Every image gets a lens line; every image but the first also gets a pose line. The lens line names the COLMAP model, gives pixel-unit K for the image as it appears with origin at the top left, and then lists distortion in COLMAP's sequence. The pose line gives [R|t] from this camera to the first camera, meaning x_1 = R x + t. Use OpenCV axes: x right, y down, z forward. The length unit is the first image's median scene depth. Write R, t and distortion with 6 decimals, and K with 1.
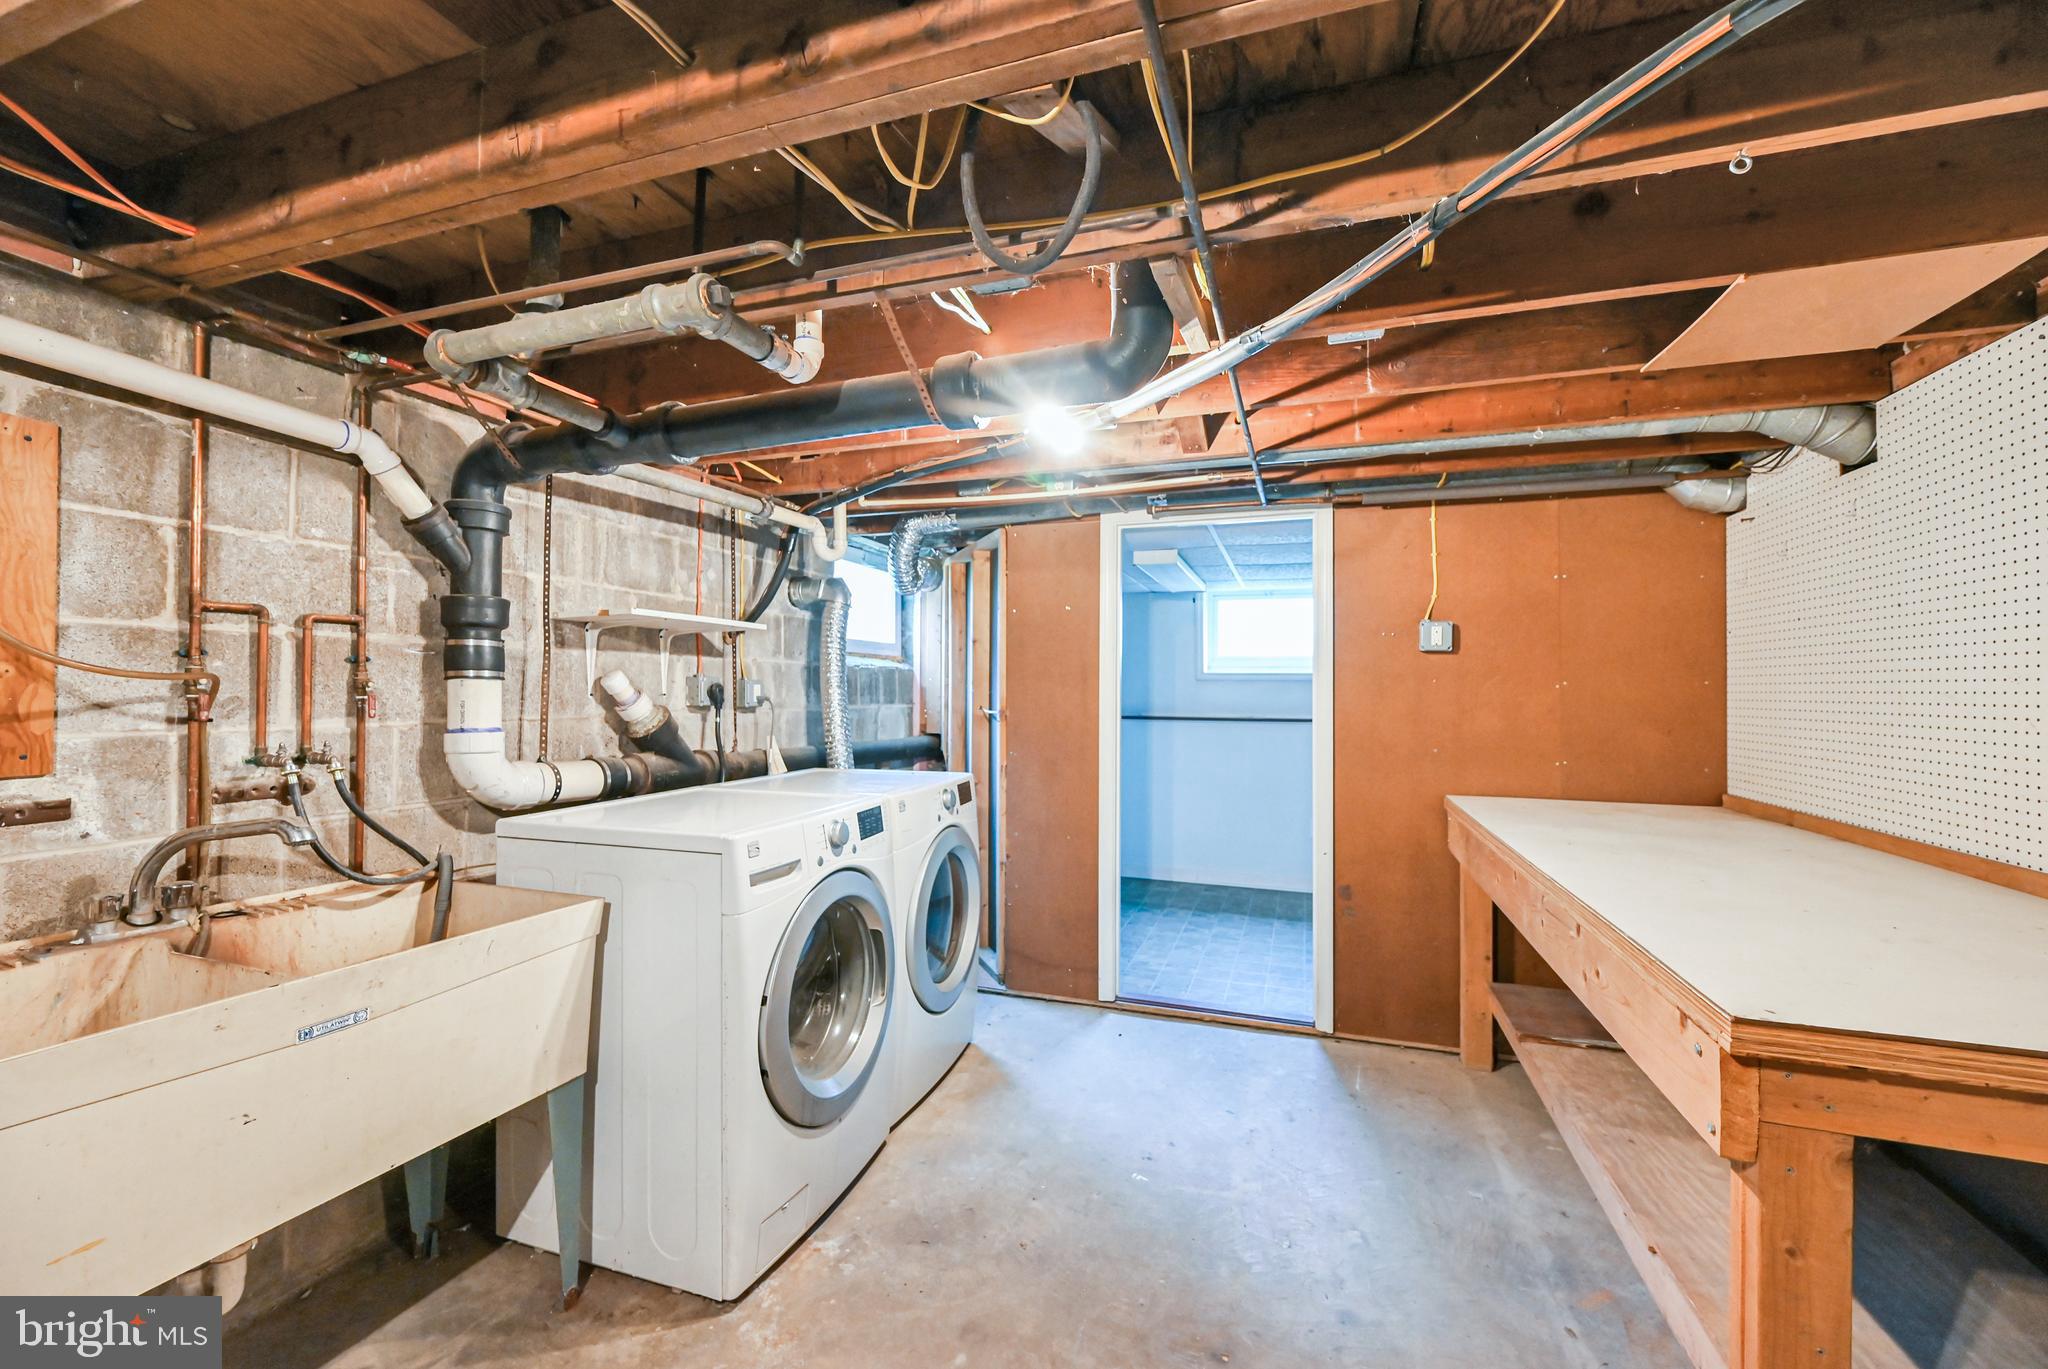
lens RADIAL K [[812.8, 0, 1025.2], [0, 812.8, 673.8], [0, 0, 1]] dist [-0.002508, 0.000174]
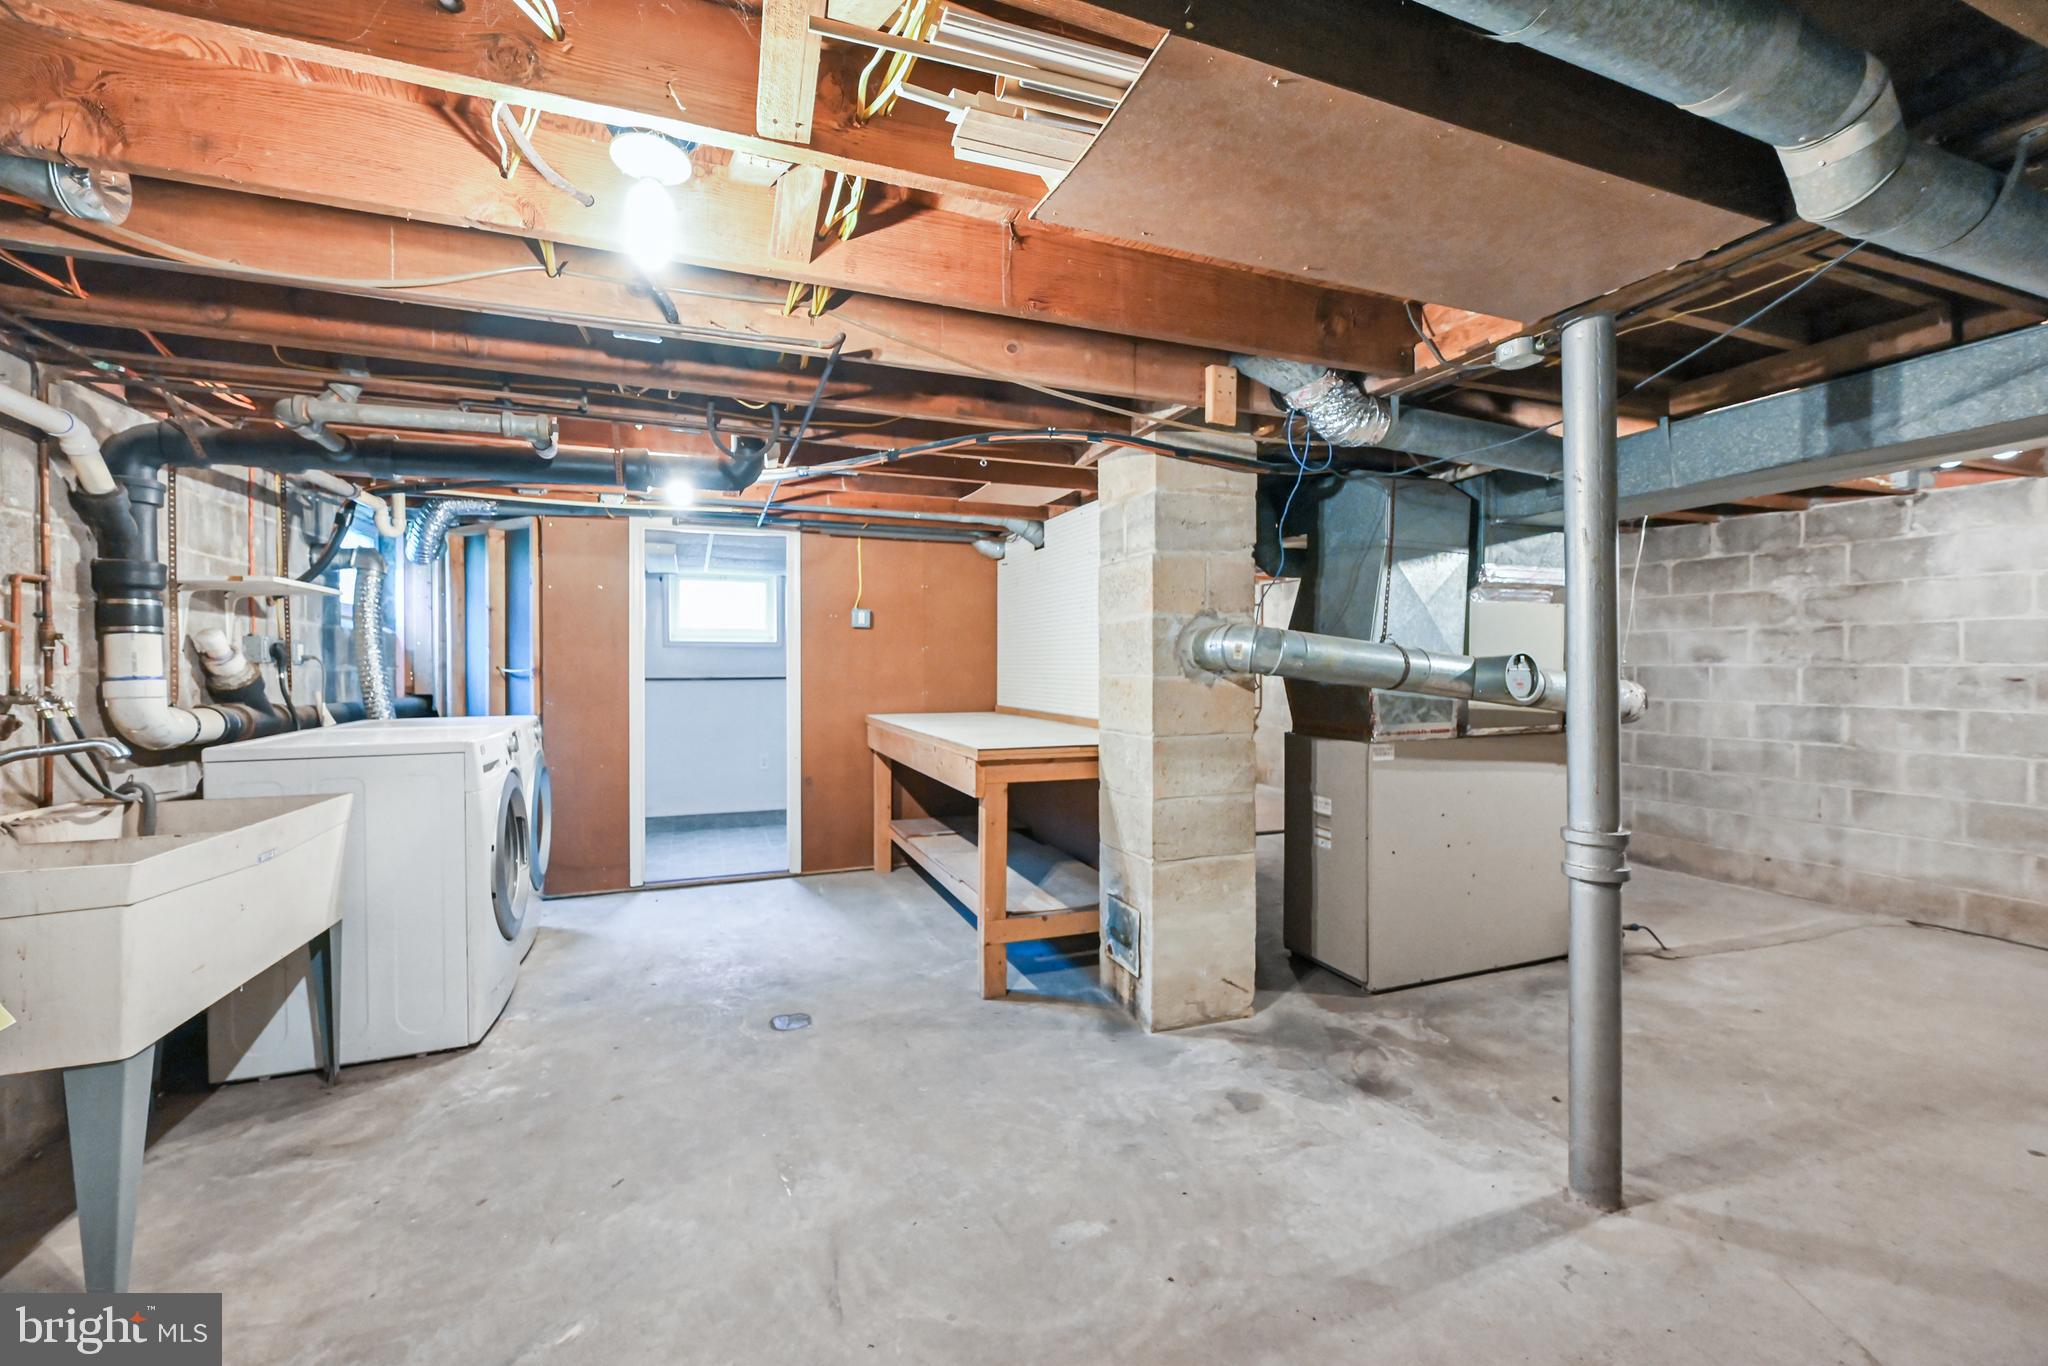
lens RADIAL K [[812.8, 0, 1022.4], [0, 812.8, 676.9], [0, 0, 1]] dist [-0.002508, 0.000174]
pose [[0.756878, -0.017632, 0.653318, -0.481077], [-0.006416, 0.999387, 0.034405, 0.020092], [-0.653525, -0.030233, 0.756301, -0.683938]]
